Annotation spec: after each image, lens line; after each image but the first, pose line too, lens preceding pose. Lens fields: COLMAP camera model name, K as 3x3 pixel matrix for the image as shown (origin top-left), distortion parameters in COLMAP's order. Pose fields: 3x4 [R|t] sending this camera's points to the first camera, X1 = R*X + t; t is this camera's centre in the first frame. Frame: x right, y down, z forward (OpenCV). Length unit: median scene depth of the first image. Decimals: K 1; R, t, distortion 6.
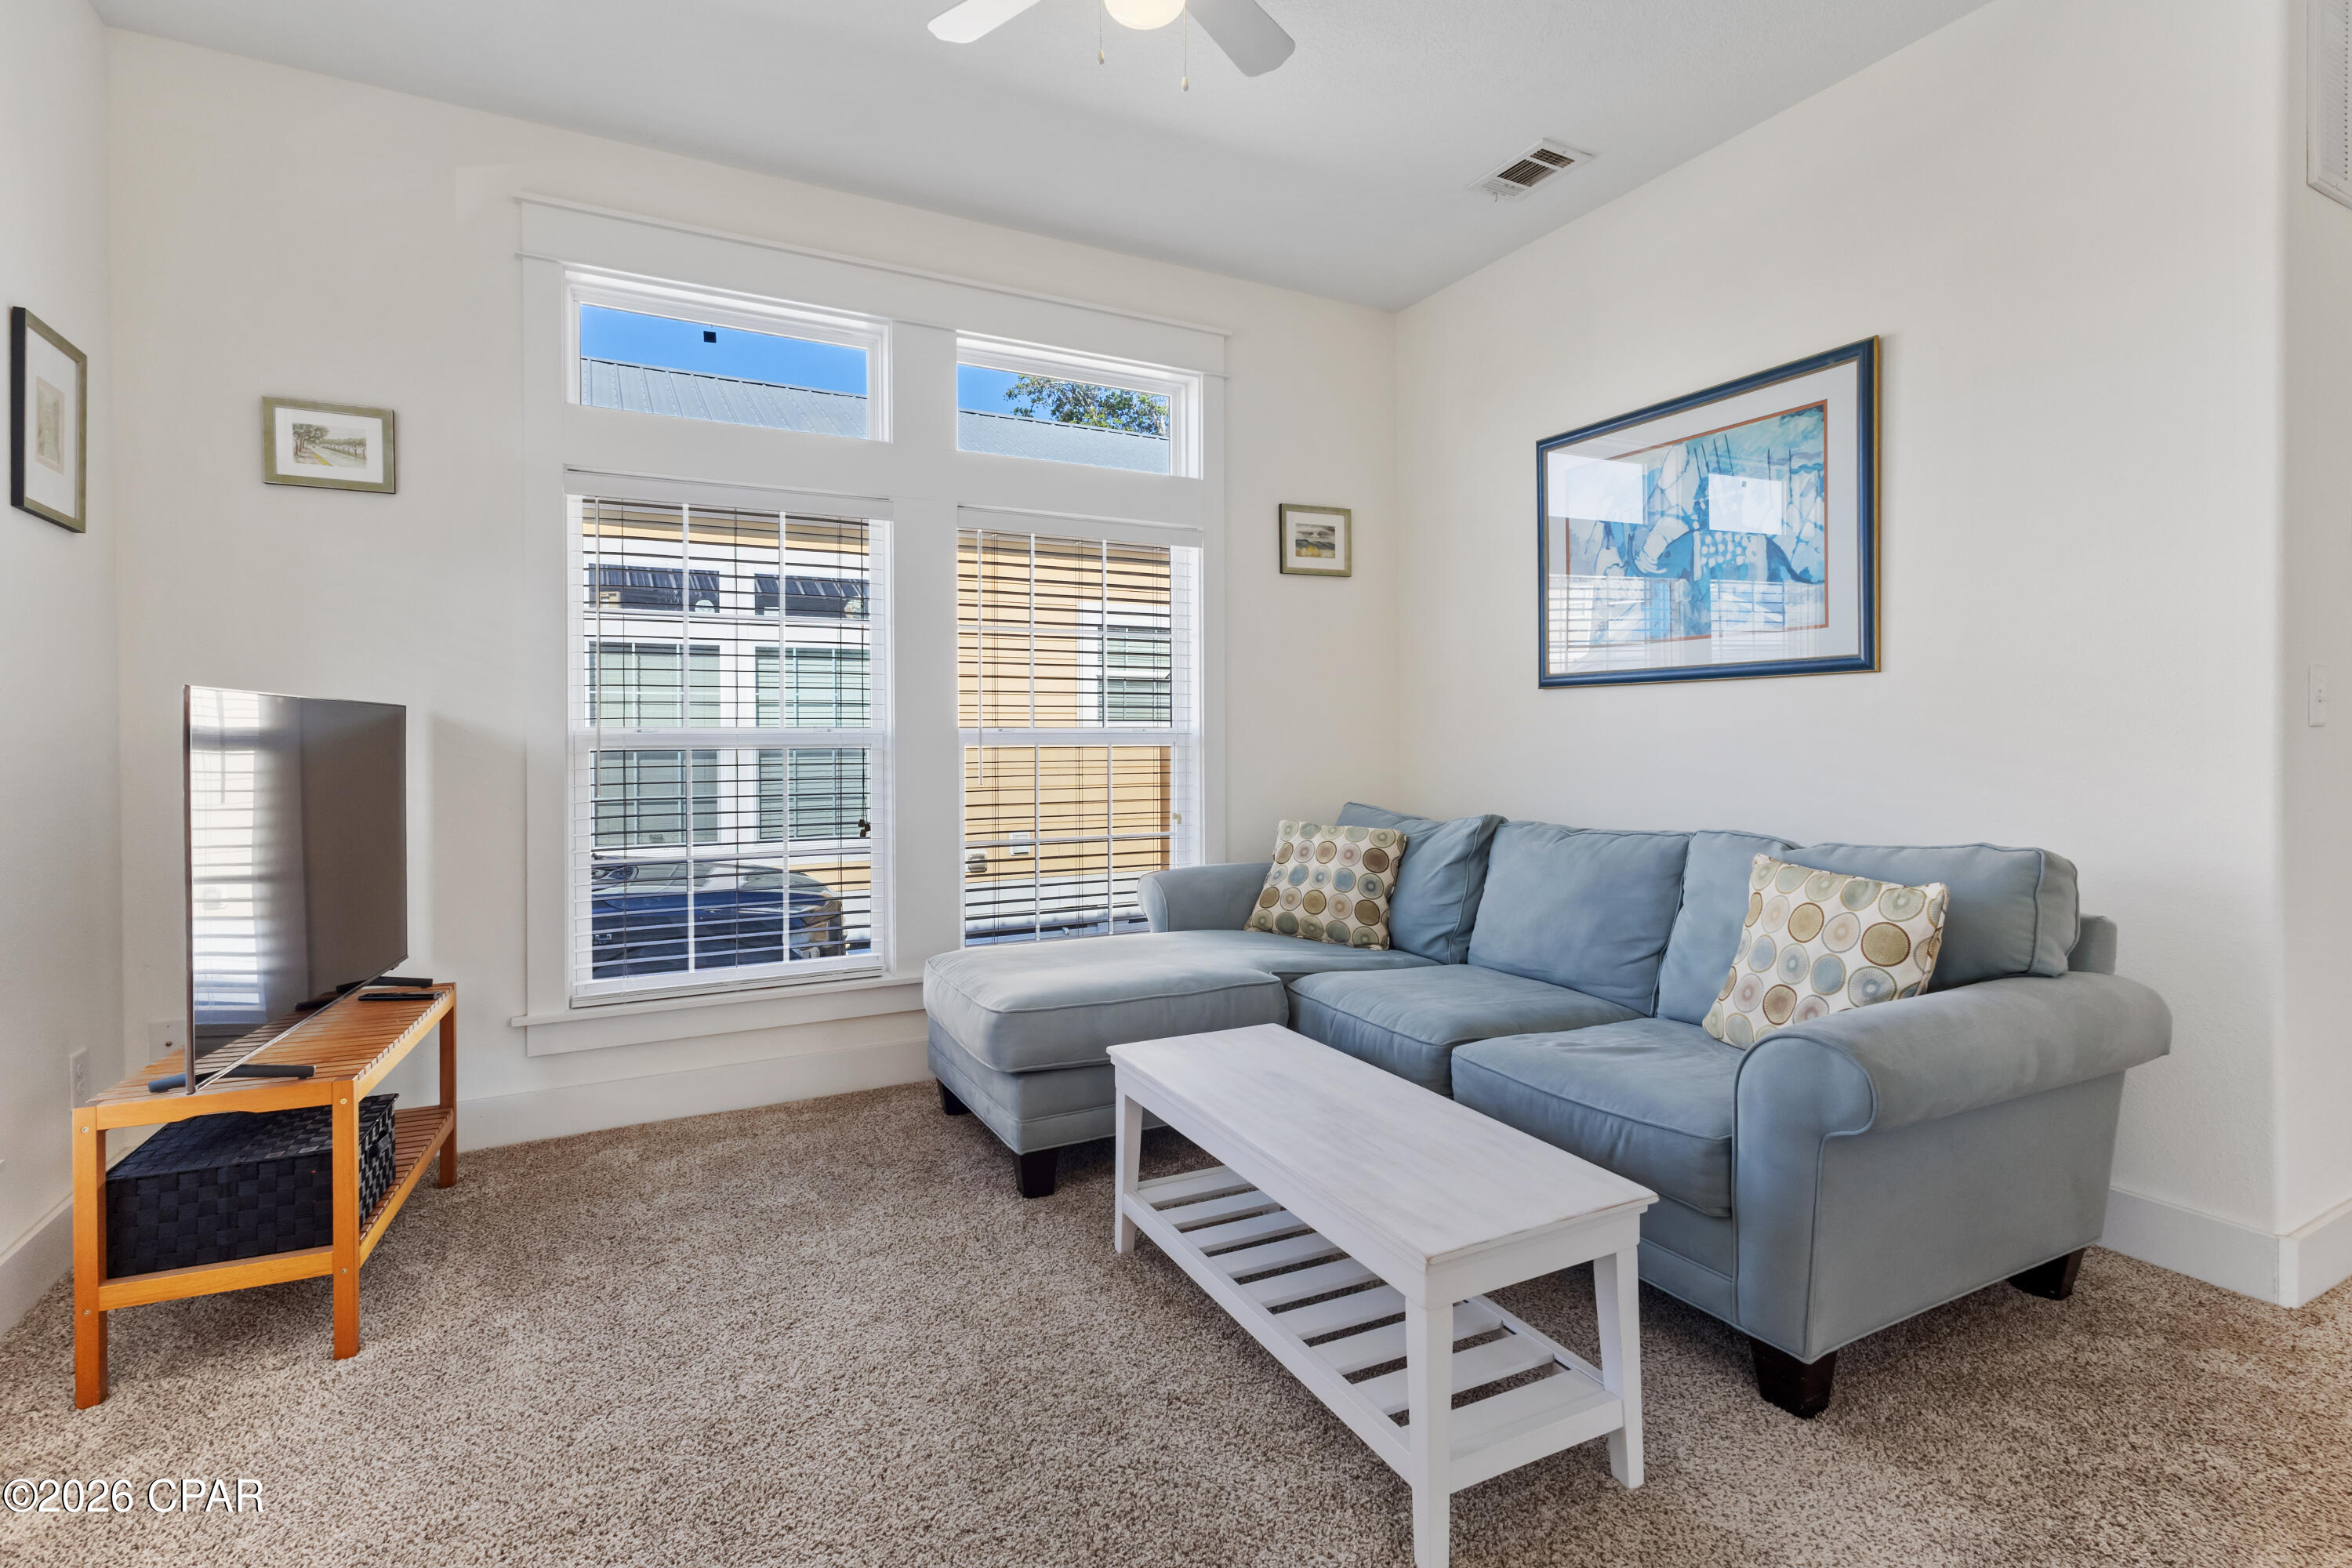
lens RADIAL K [[1089.1, 0, 1153.1], [0, 1089.1, 741.3], [0, 0, 1]] dist [0.001764, -0.001108]
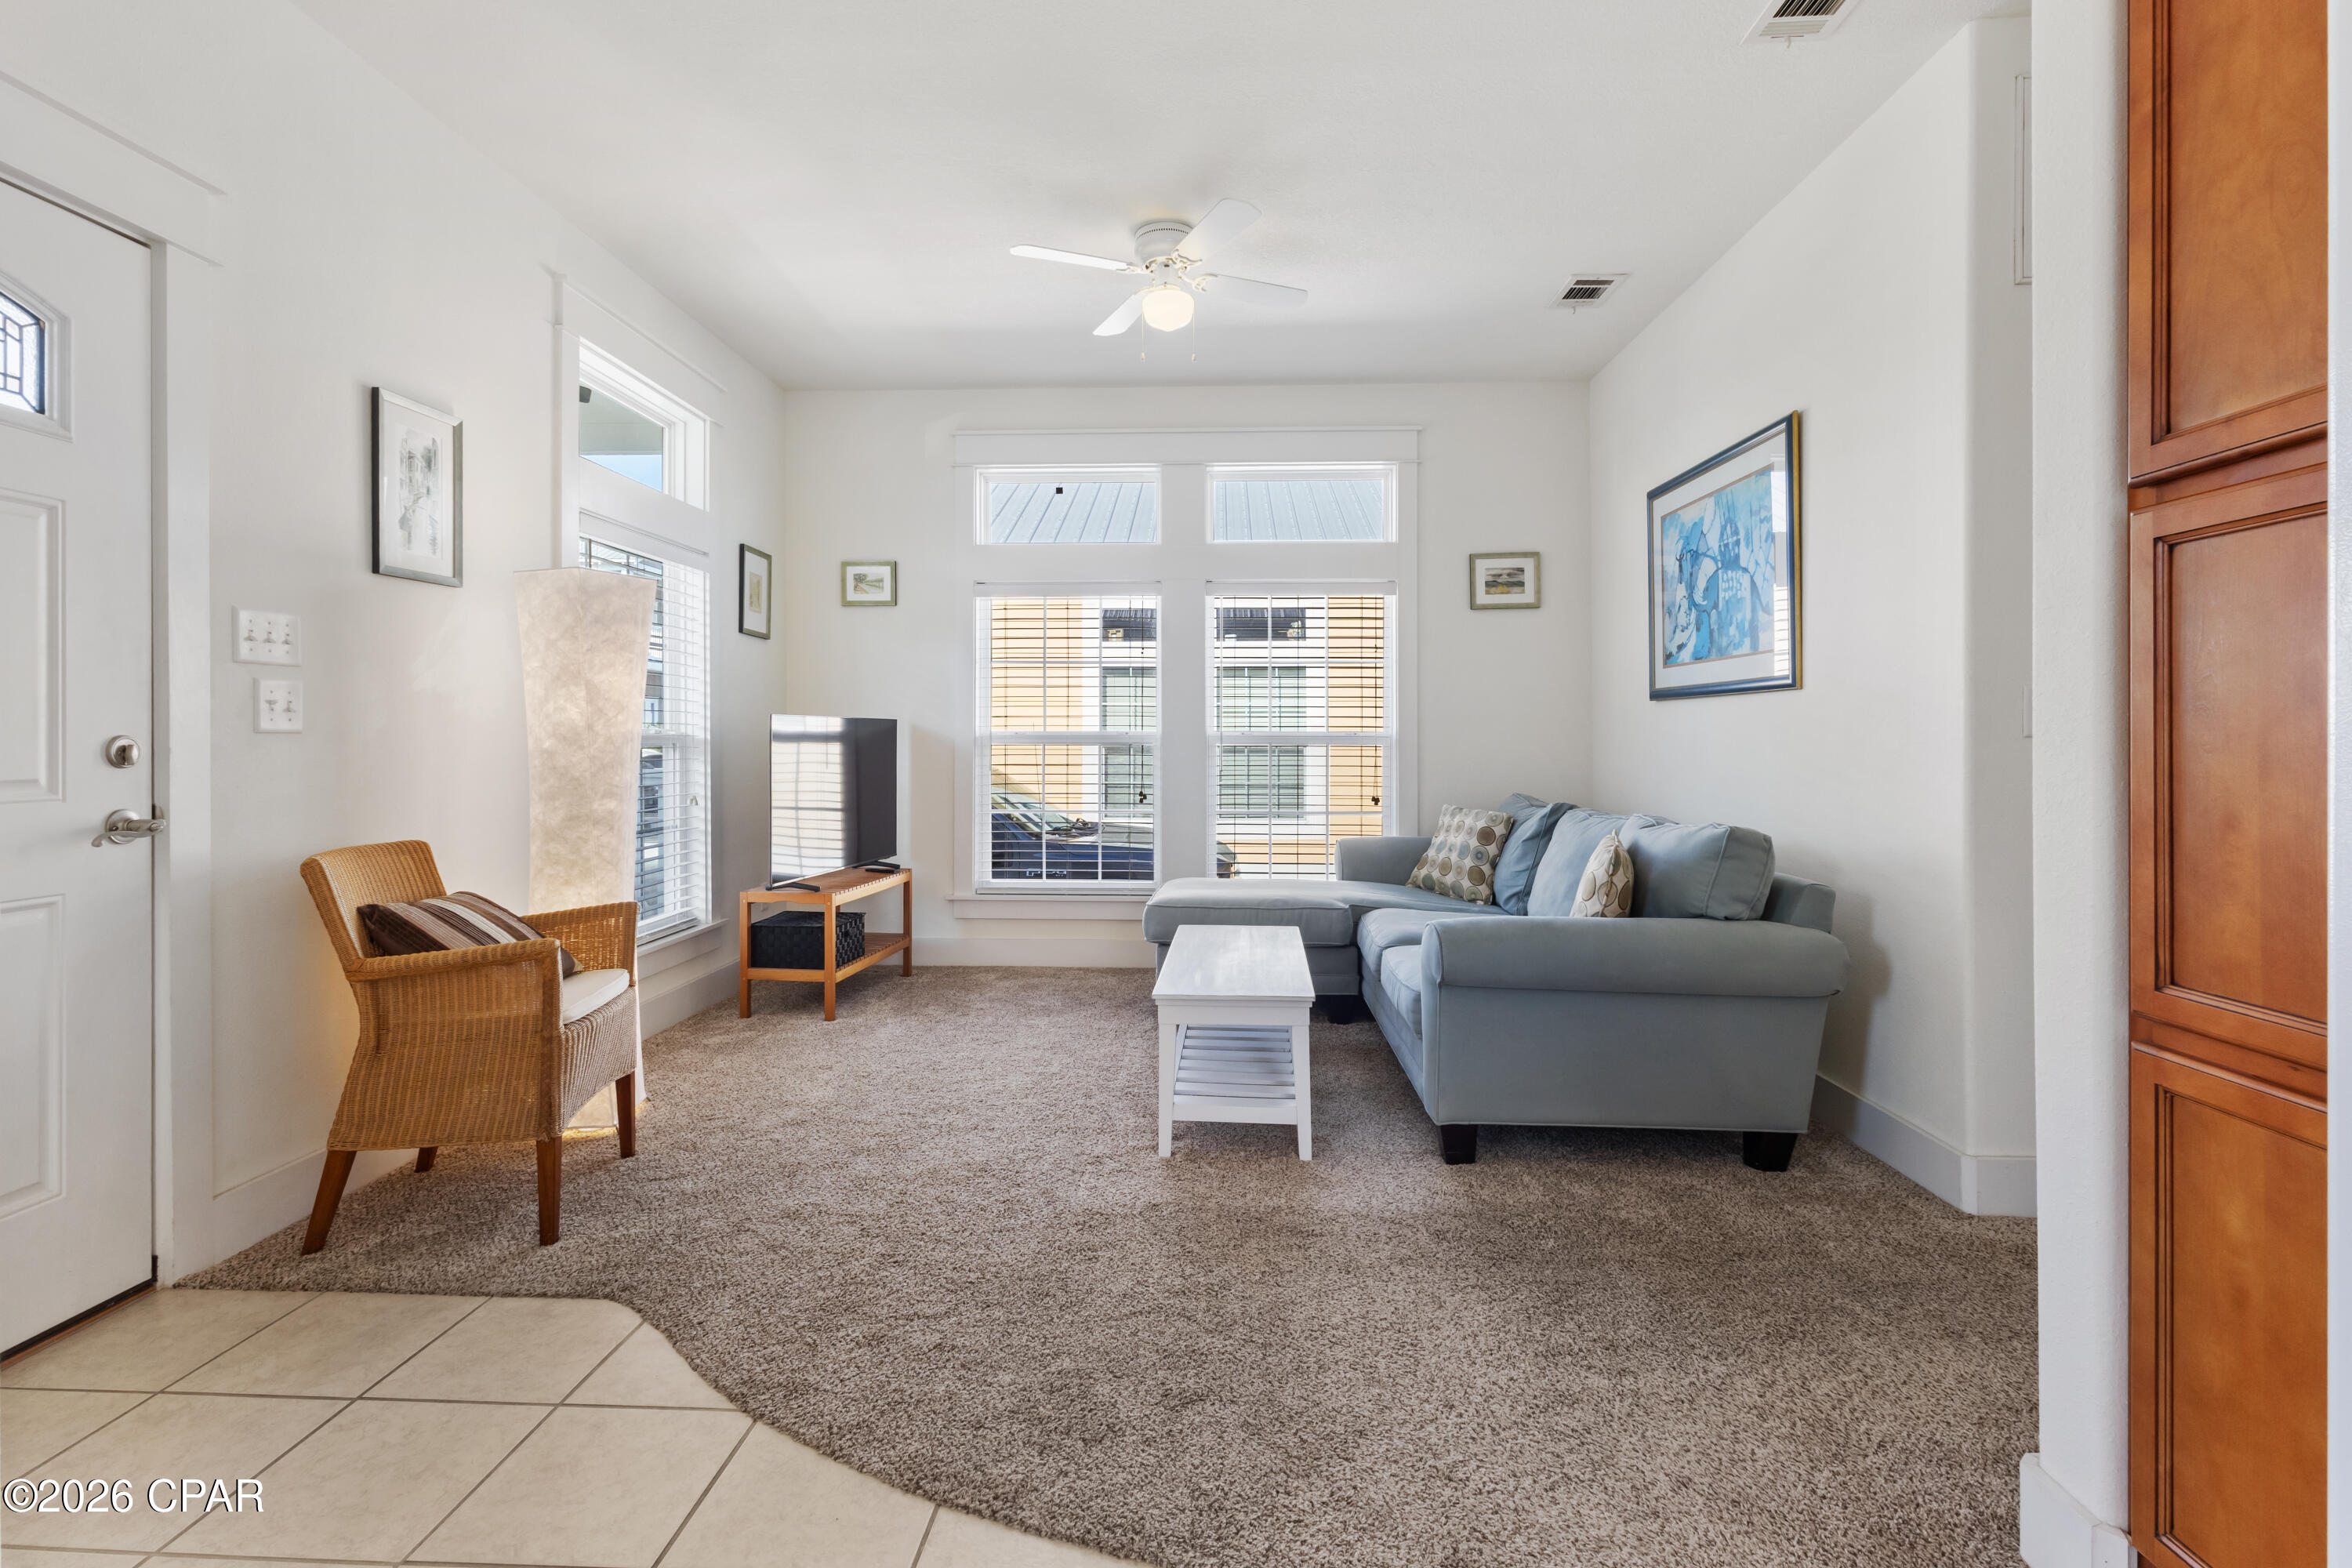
lens RADIAL K [[1089.1, 0, 1159.0], [0, 1089.1, 738.4], [0, 0, 1]] dist [0.001764, -0.001108]
pose [[0.861567, 0.006346, -0.507604, 0.570634], [-0.007994, 0.999967, -0.001066, -0.002037], [0.507581, 0.004976, 0.861590, -0.334907]]
